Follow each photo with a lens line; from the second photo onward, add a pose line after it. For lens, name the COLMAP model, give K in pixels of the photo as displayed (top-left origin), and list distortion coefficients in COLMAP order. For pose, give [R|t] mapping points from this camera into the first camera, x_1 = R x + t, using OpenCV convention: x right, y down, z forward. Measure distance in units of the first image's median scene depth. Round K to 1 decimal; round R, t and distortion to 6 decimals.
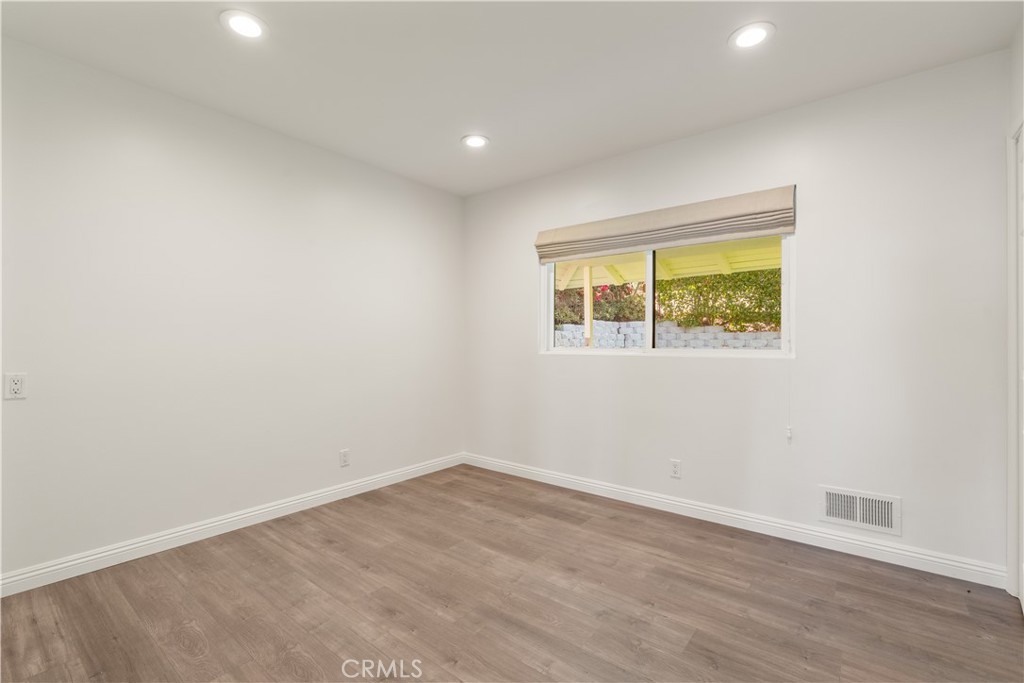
lens RADIAL K [[450.3, 0, 513.8], [0, 450.3, 343.6], [0, 0, 1]] dist [-0.000906, -0.002171]
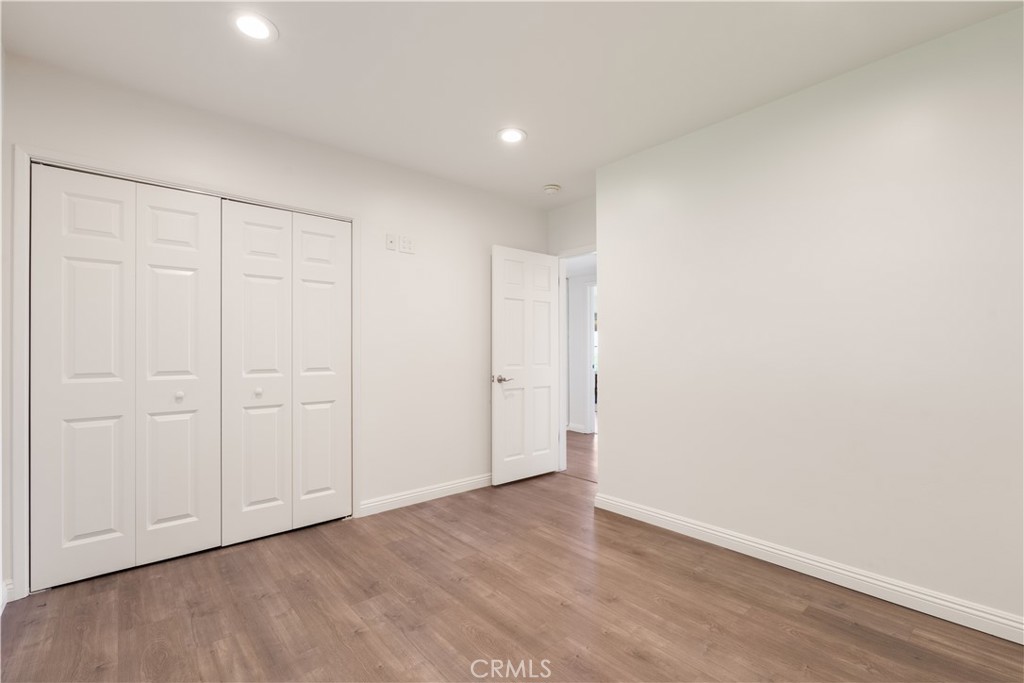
lens RADIAL K [[450.3, 0, 516.5], [0, 450.3, 342.2], [0, 0, 1]] dist [-0.000906, -0.002171]
pose [[-0.985298, 0.002534, 0.170826, -0.196119], [-0.000851, 0.999805, -0.019741, -0.004761], [-0.170842, -0.019596, -0.985103, 2.025622]]
